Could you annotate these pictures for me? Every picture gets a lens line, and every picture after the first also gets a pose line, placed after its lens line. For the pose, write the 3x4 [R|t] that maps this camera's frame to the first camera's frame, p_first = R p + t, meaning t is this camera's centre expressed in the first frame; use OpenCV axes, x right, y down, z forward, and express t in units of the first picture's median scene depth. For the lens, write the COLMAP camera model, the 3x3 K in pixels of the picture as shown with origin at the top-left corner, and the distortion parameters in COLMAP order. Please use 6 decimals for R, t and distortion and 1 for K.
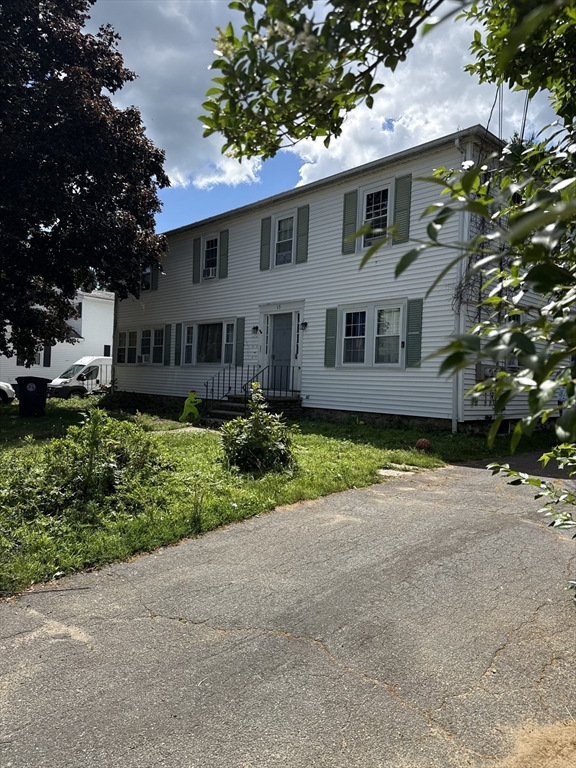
lens RADIAL K [[542.9, 0, 288.5], [0, 542.9, 385.5], [0, 0, 1]] dist [0.003285, -0.000448]
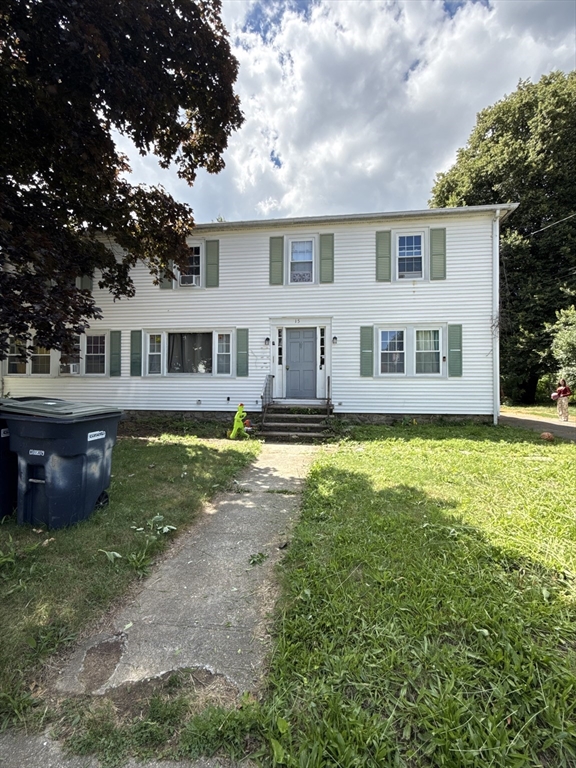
lens RADIAL K [[340.0, 0, 287.8], [0, 340.0, 382.1], [0, 0, 1]] dist [-0.026519, -0.000017]
pose [[0.769631, -0.014329, 0.638329, -0.490374], [0.025663, 0.999634, -0.008502, -0.019609], [-0.637974, 0.022925, 0.769717, 0.525611]]
